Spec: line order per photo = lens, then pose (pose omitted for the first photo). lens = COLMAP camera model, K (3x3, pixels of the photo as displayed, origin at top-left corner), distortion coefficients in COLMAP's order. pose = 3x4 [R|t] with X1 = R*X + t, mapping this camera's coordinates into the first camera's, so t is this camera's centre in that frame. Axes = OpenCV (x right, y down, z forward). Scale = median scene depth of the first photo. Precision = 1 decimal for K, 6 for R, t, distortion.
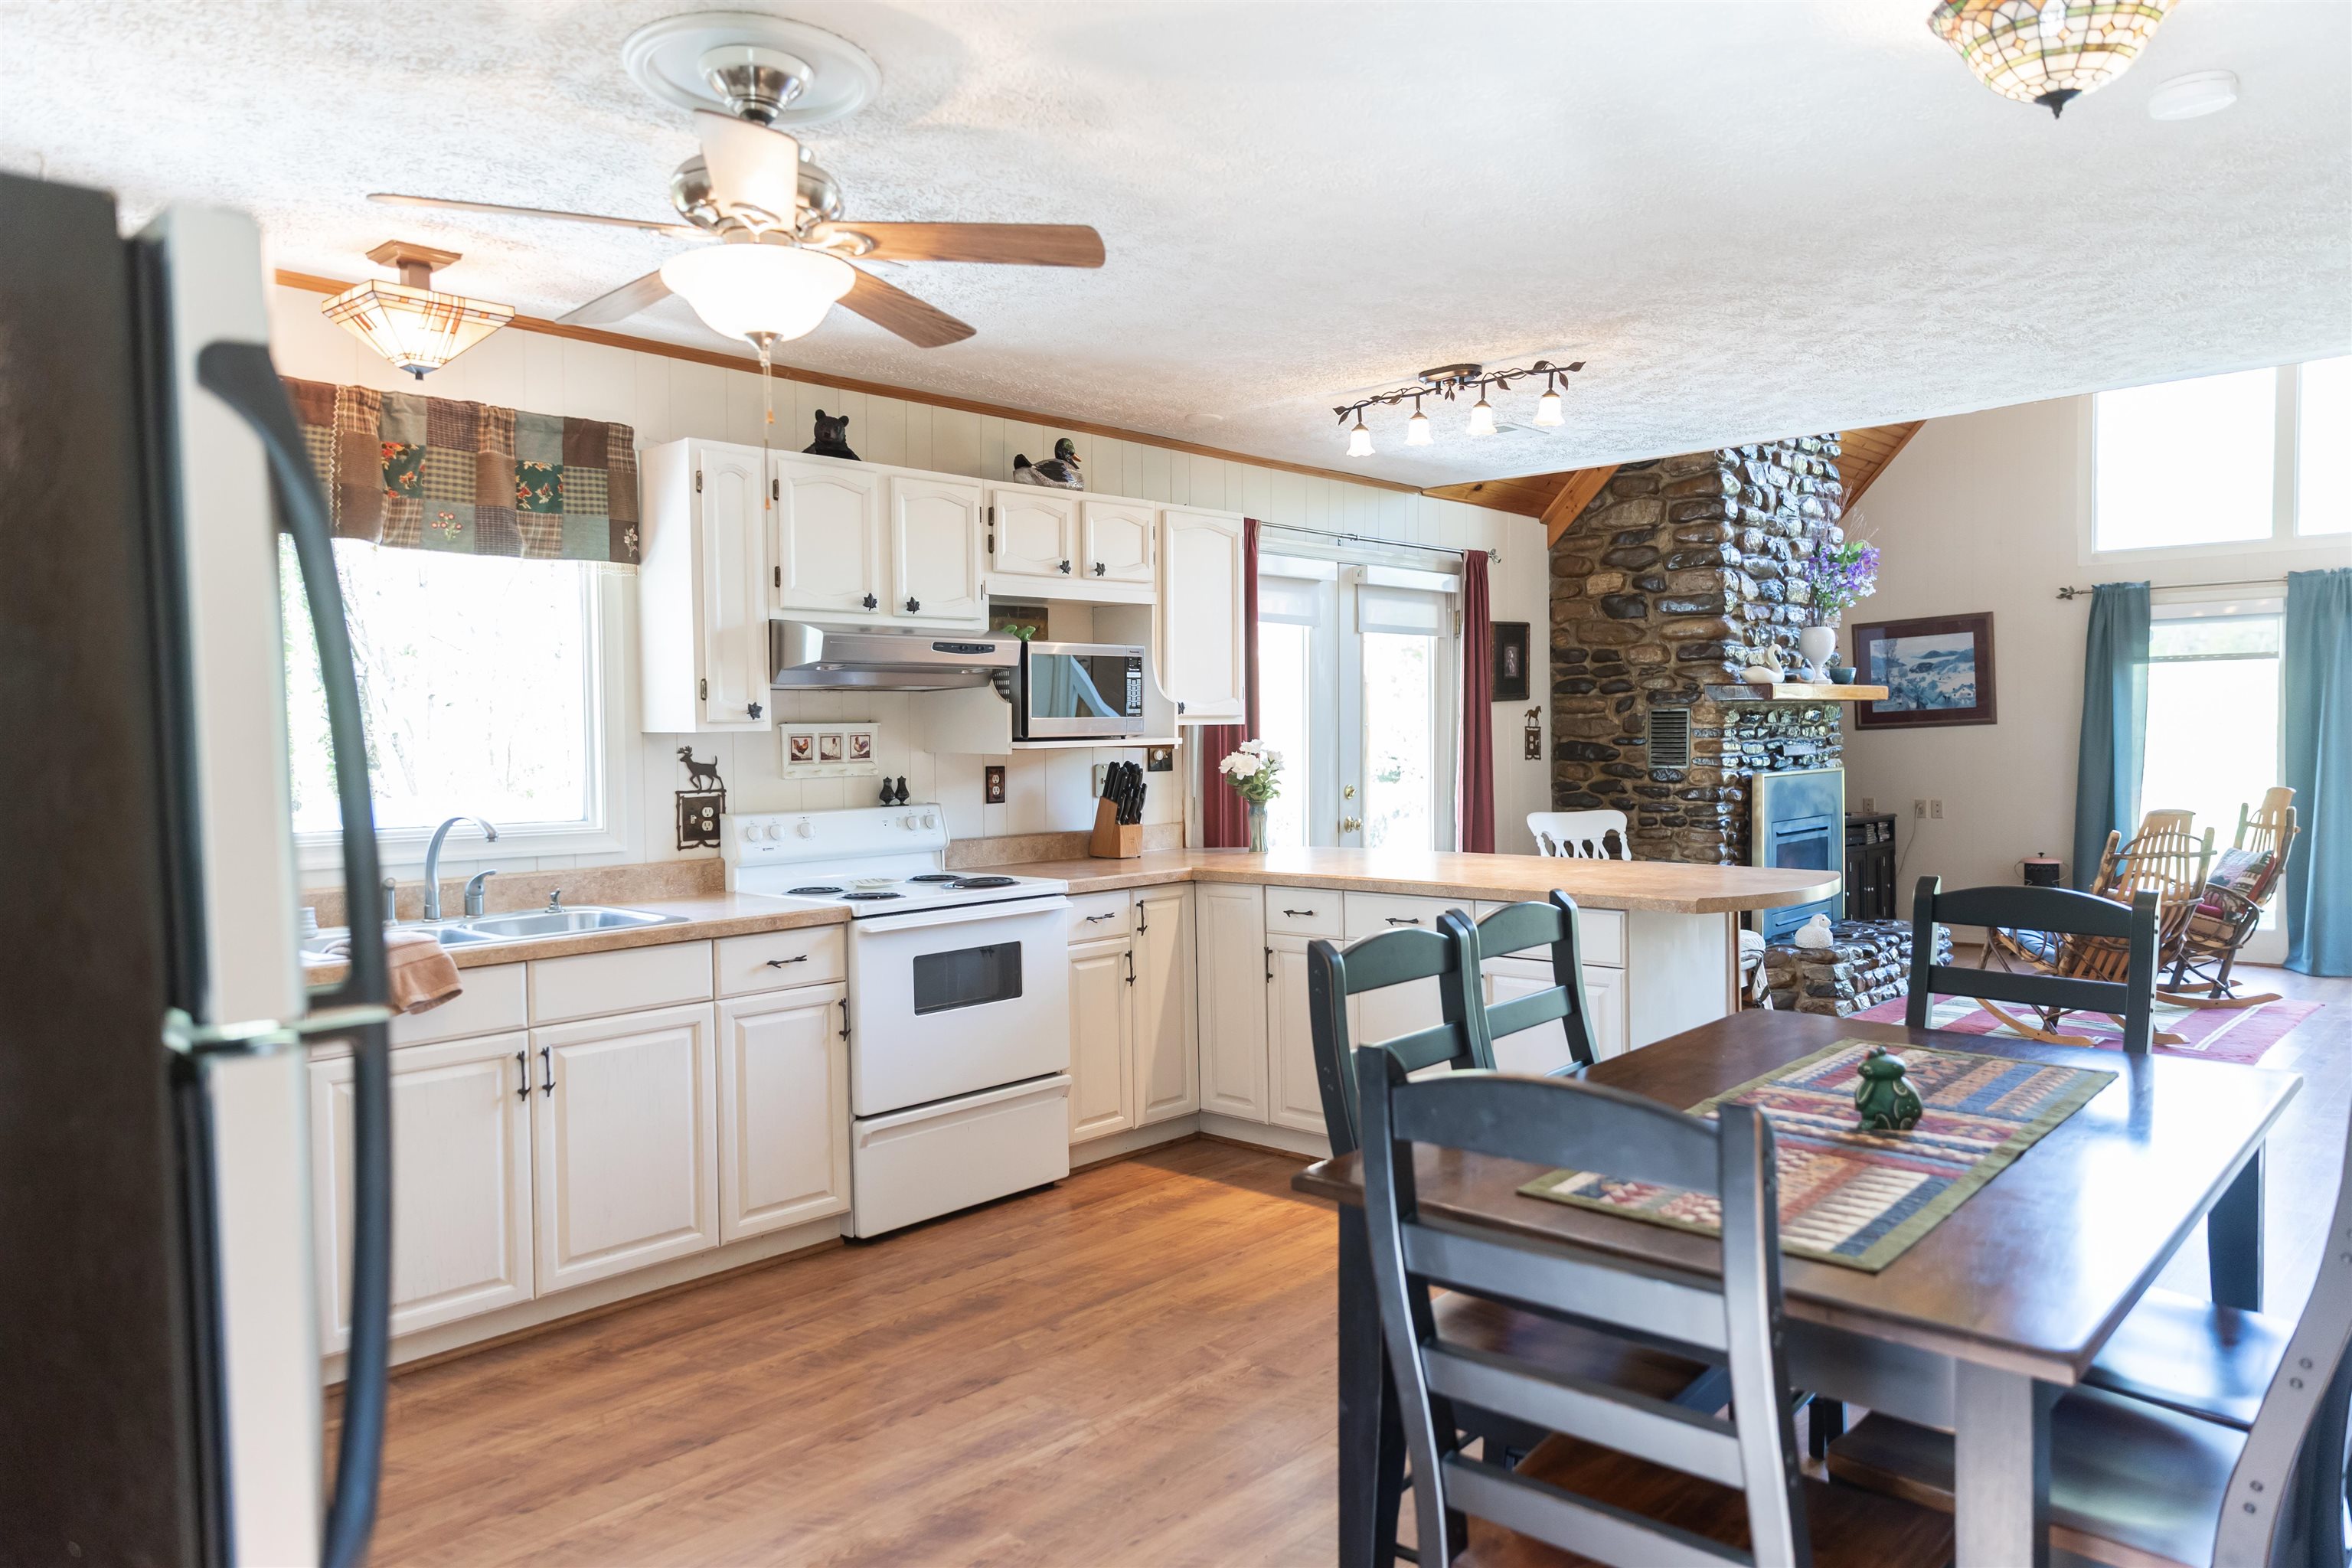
lens RADIAL K [[1567.1, 0, 1177.2], [0, 1567.1, 788.6], [0, 0, 1]] dist [-0.000555, -0.000397]
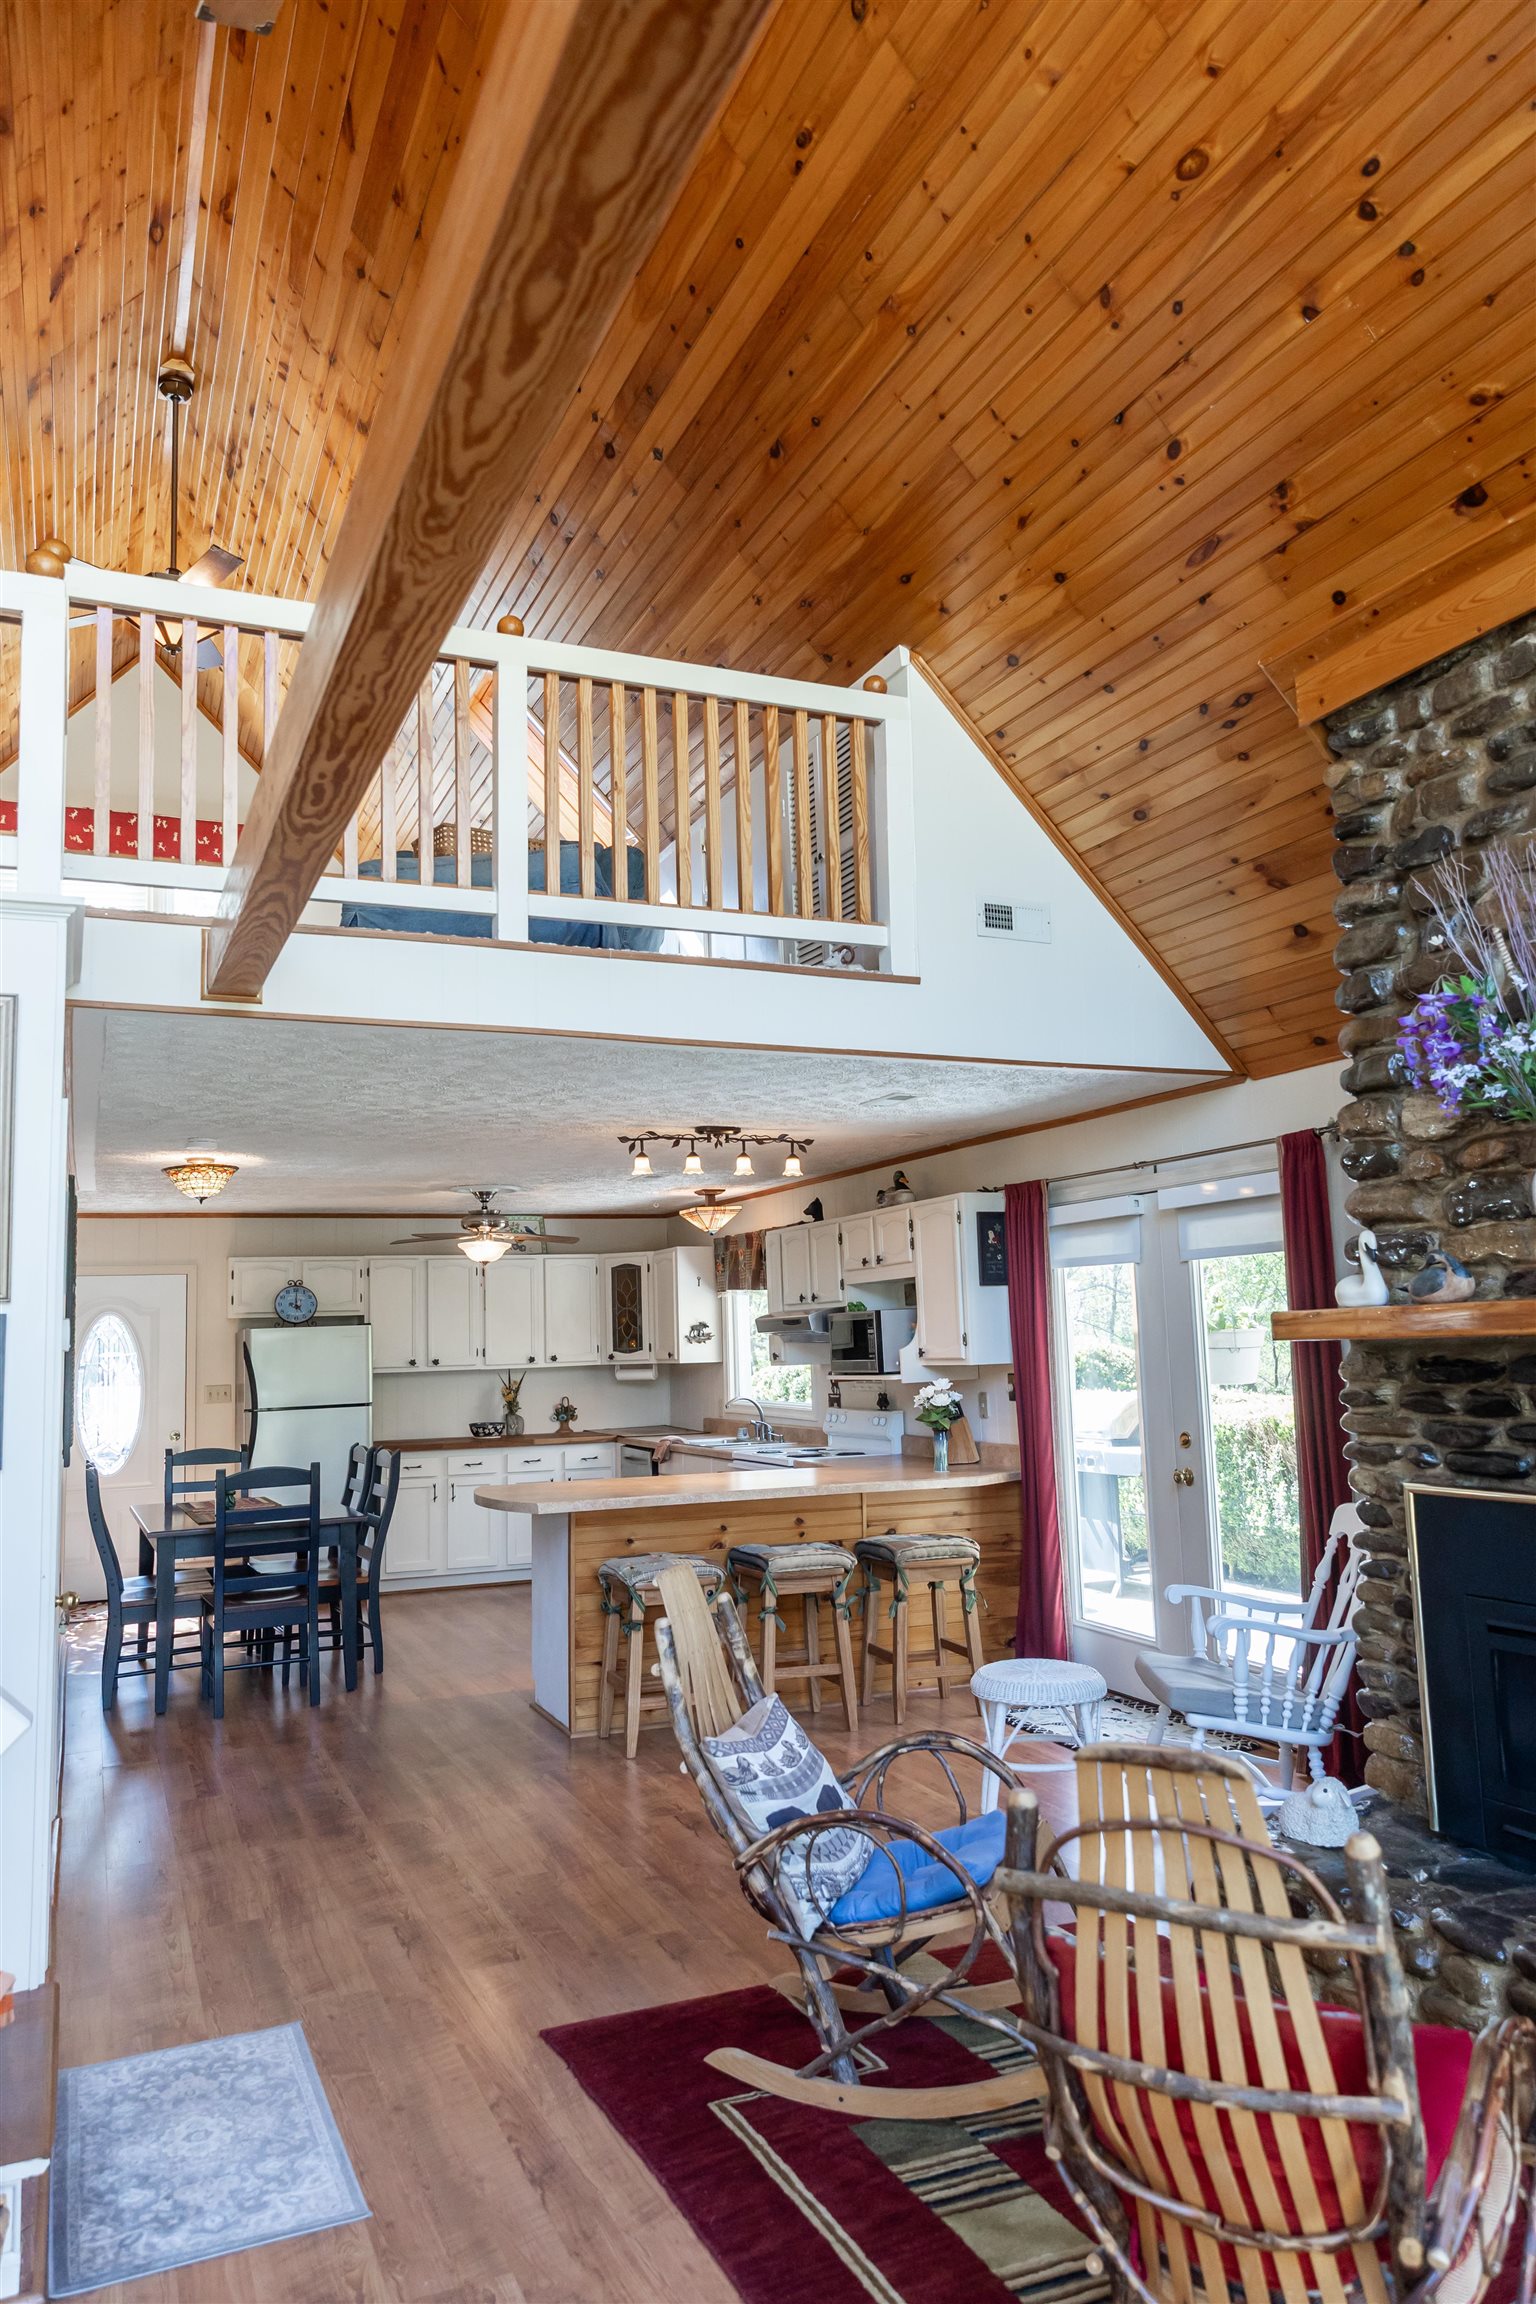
lens RADIAL K [[1603.5, 0, 768.0], [0, 1603.5, 1162.4], [0, 0, 1]] dist [0.026249, -0.022455]
pose [[-0.407790, -0.078182, -0.909722, 1.483358], [0.000225, 0.996319, -0.085725, -0.108222], [0.913076, -0.035163, -0.406272, 1.628894]]
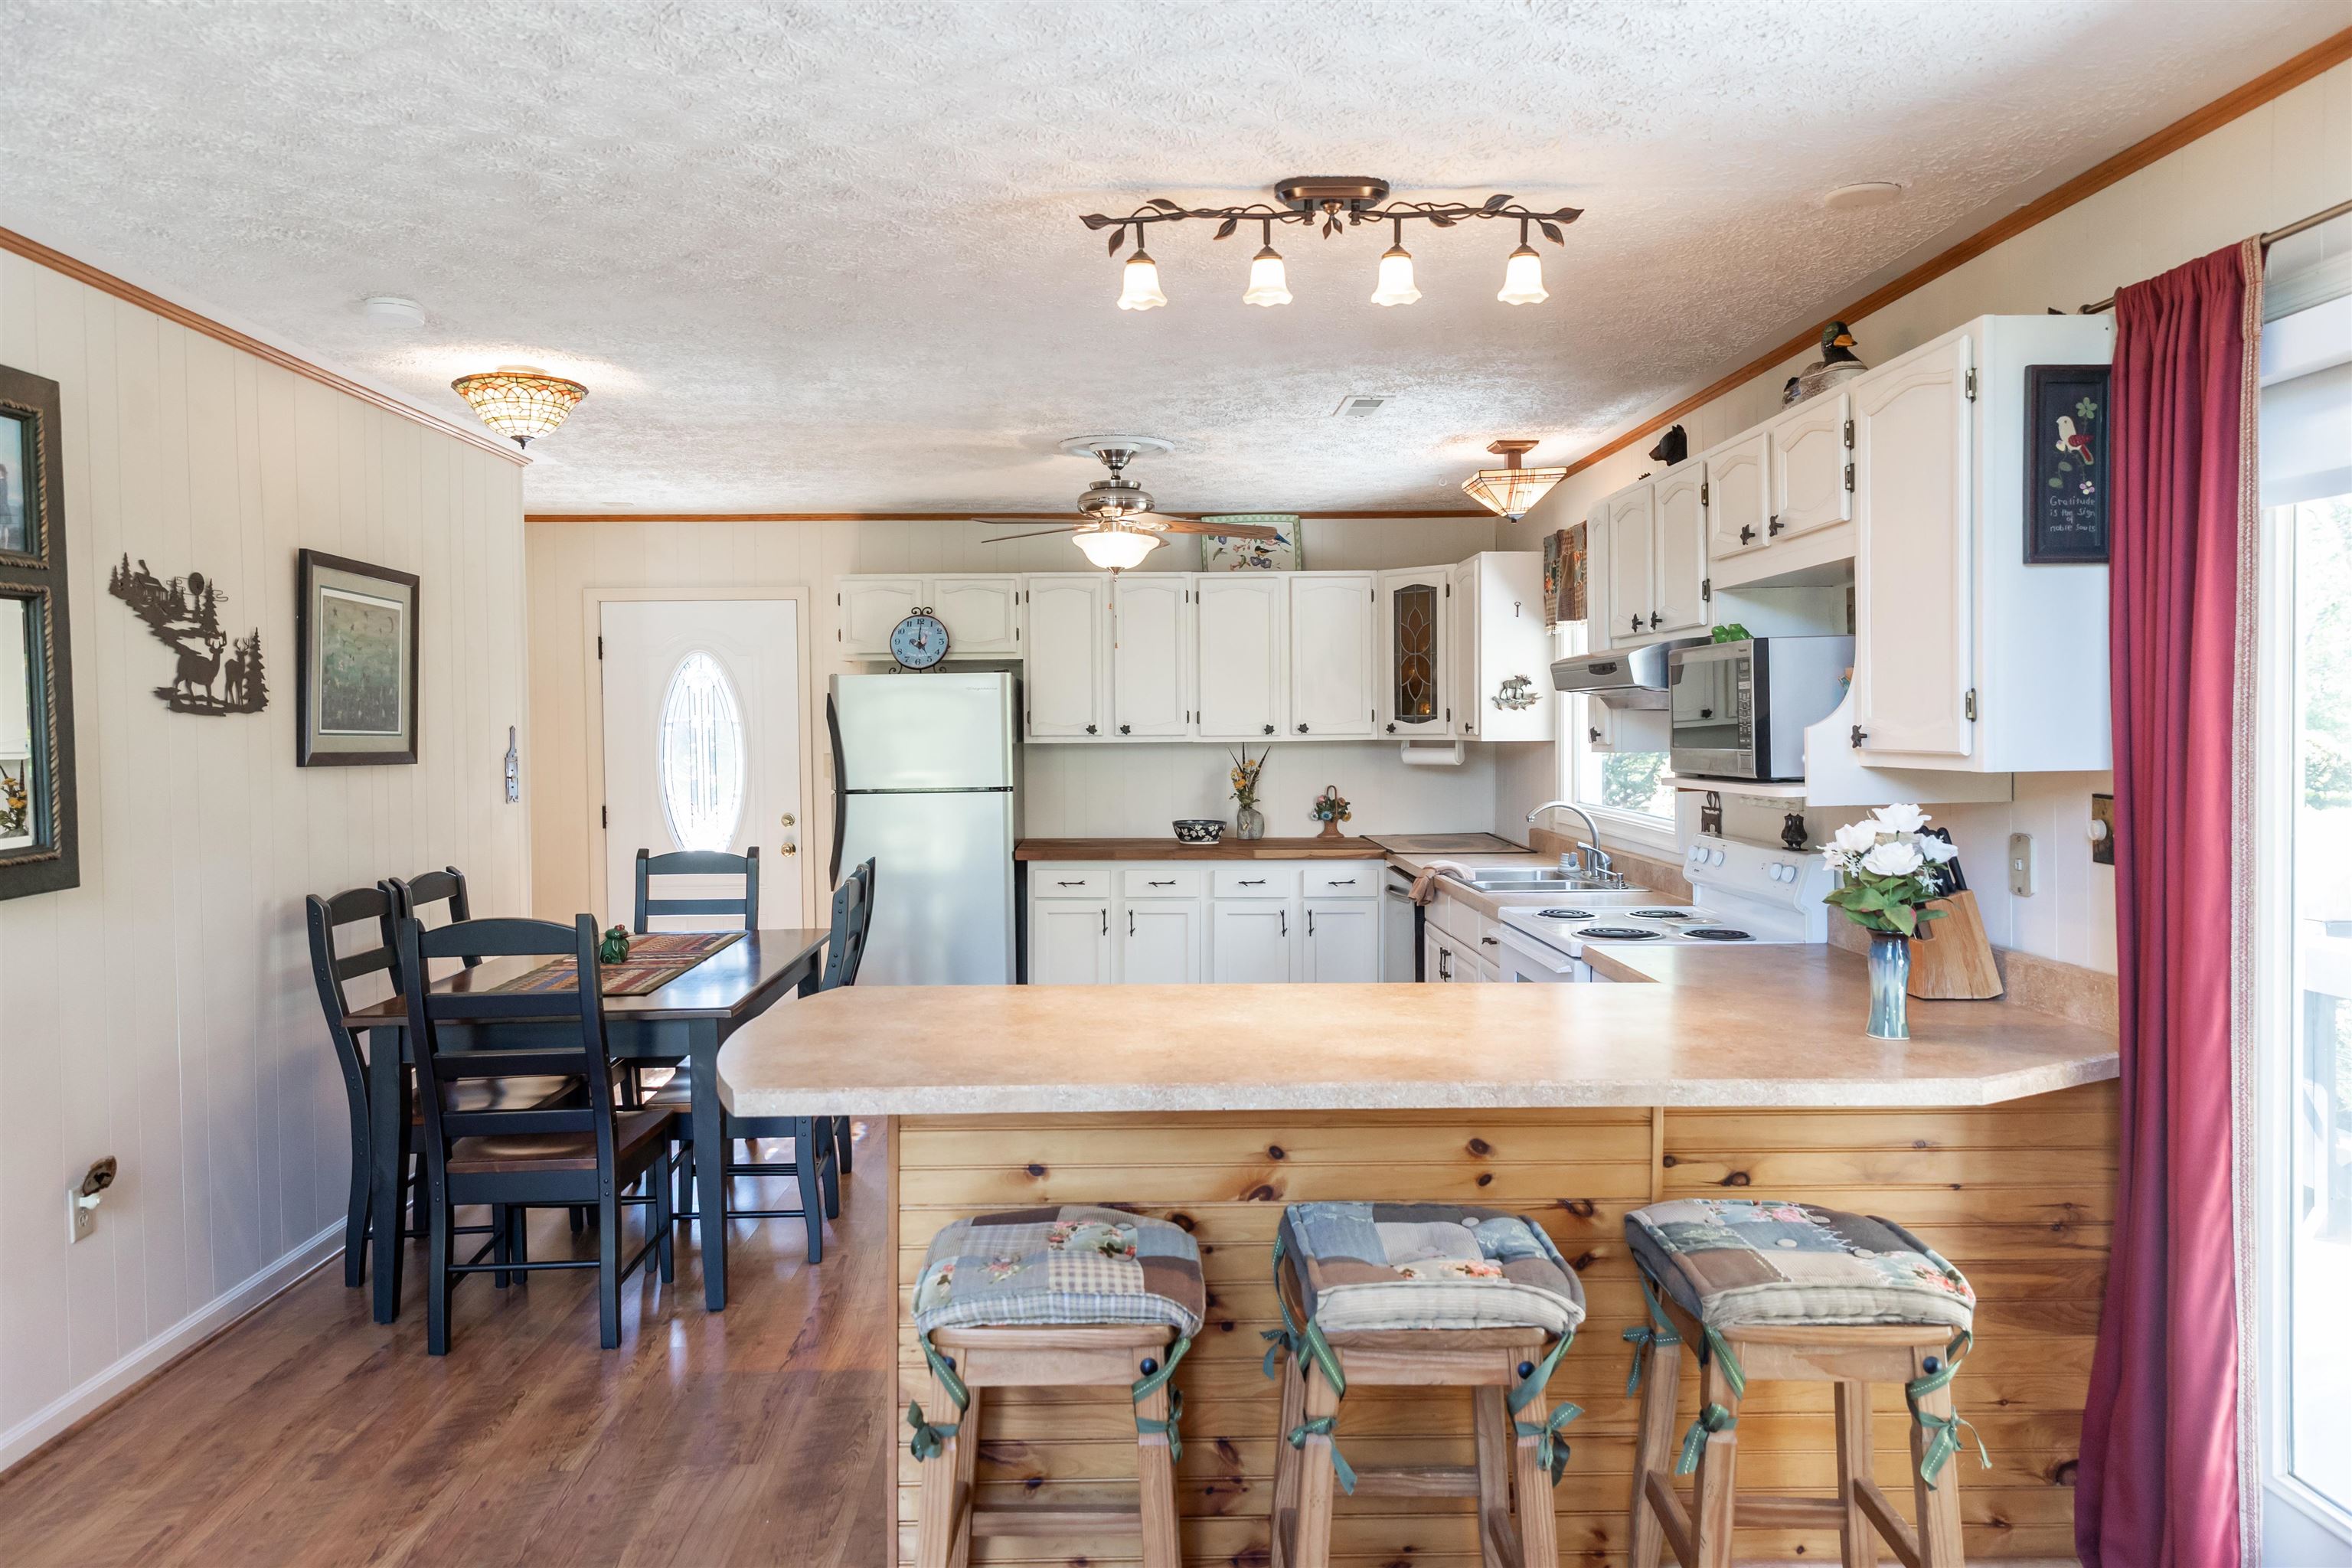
lens RADIAL K [[1571.4, 0, 1189.3], [0, 1571.4, 763.5], [0, 0, 1]] dist [0.018448, -0.004206]
pose [[-0.708472, 0.036344, -0.704803, 0.637760], [-0.010034, 0.998053, 0.061552, -0.083356], [0.705668, 0.050680, -0.706728, 1.387252]]
